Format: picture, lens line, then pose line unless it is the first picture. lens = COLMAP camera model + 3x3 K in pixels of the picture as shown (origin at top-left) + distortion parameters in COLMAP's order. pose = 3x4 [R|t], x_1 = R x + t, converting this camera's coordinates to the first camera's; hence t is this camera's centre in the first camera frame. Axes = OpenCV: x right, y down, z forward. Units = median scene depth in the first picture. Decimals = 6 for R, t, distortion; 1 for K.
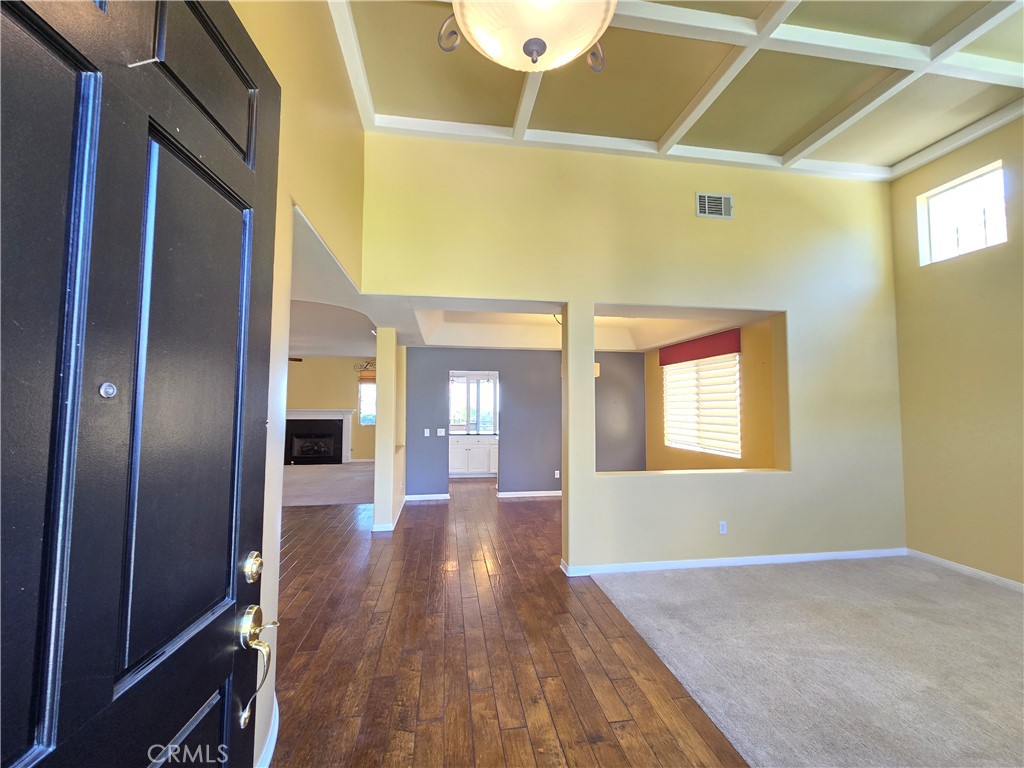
lens RADIAL K [[418.9, 0, 512.3], [0, 418.9, 382.9], [0, 0, 1]] dist [0.003028, -0.000883]
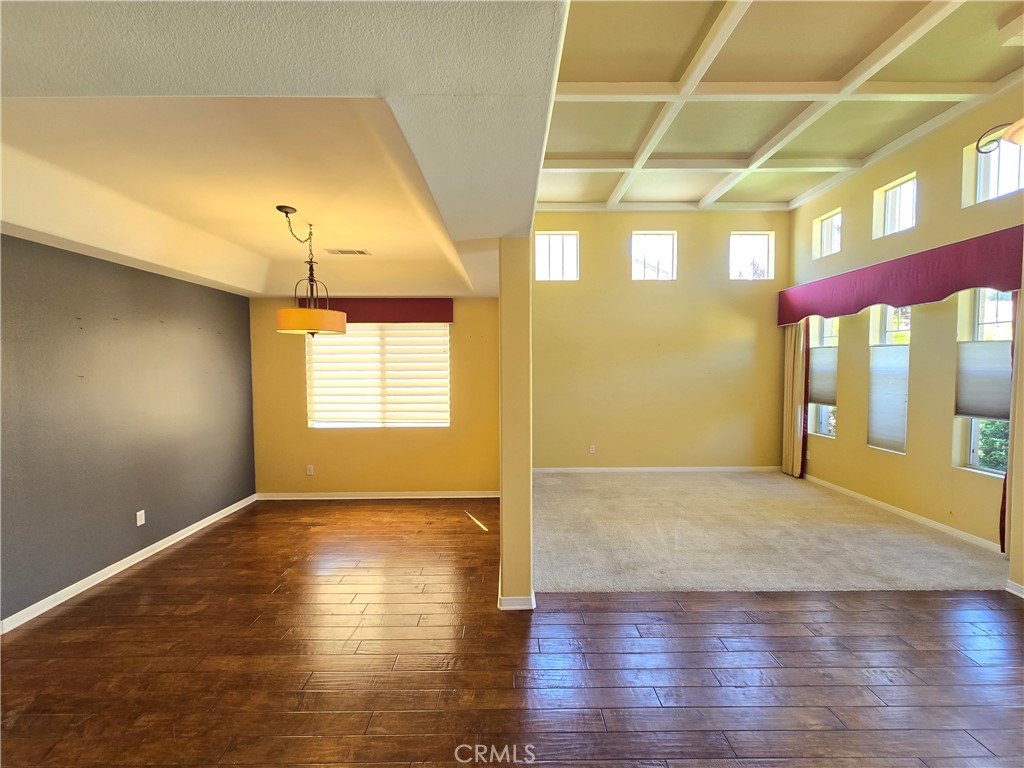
lens RADIAL K [[418.9, 0, 513.6], [0, 418.9, 380.3], [0, 0, 1]] dist [0.003028, -0.000883]
pose [[0.138556, -0.041691, 0.989477, -0.449024], [-0.053371, 0.997347, 0.049496, 0.007242], [-0.988915, -0.059667, 0.135963, 0.706269]]
